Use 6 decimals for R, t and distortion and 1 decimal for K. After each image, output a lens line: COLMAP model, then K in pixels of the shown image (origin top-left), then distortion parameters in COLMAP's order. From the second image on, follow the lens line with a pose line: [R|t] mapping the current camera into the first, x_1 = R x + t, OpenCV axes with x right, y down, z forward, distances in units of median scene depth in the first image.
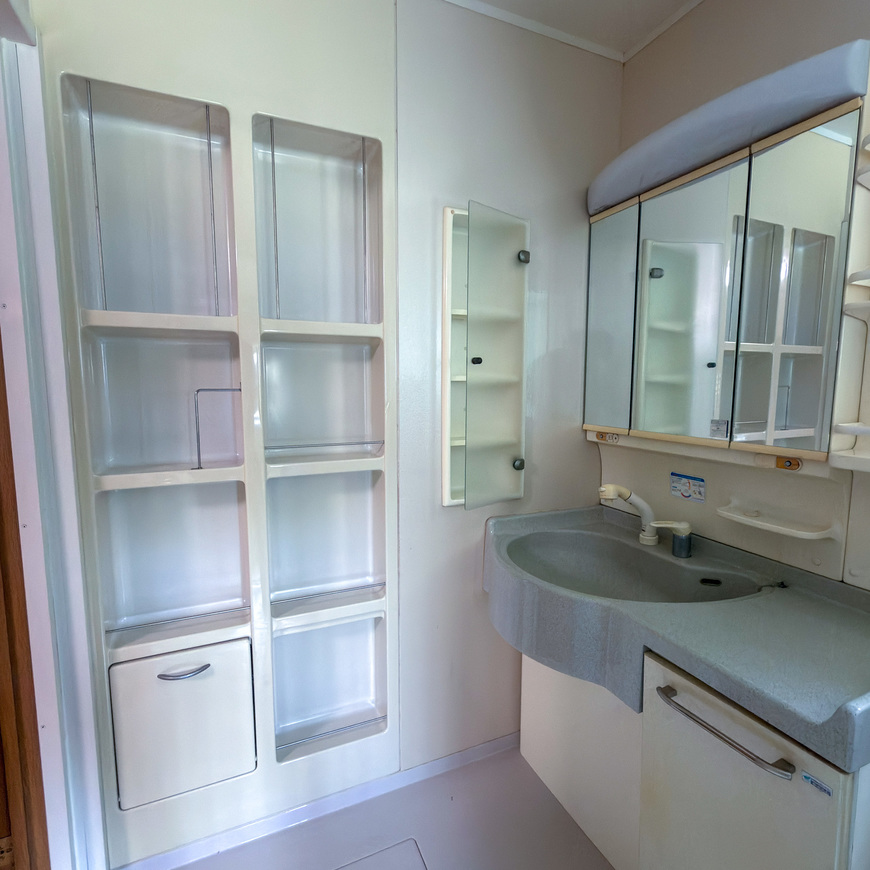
lens RADIAL K [[481.2, 0, 435.0], [0, 481.2, 435.0], [0, 0, 1]] dist [-0.001499, 0.002711]
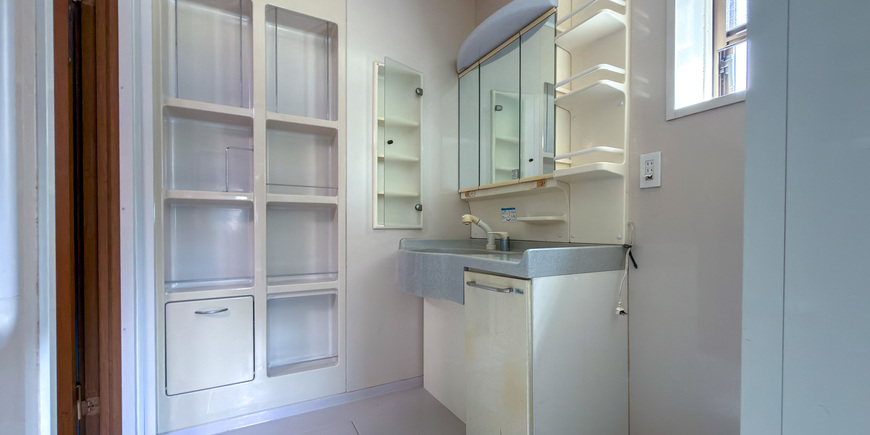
lens RADIAL K [[352.1, 0, 436.6], [0, 352.1, 231.8], [0, 0, 1]] dist [0.000724, -0.000067]
pose [[0.995798, -0.001139, 0.091568, 0.133878], [0.010037, 0.995256, -0.096768, 0.299843], [-0.091023, 0.097280, 0.991086, -0.284576]]
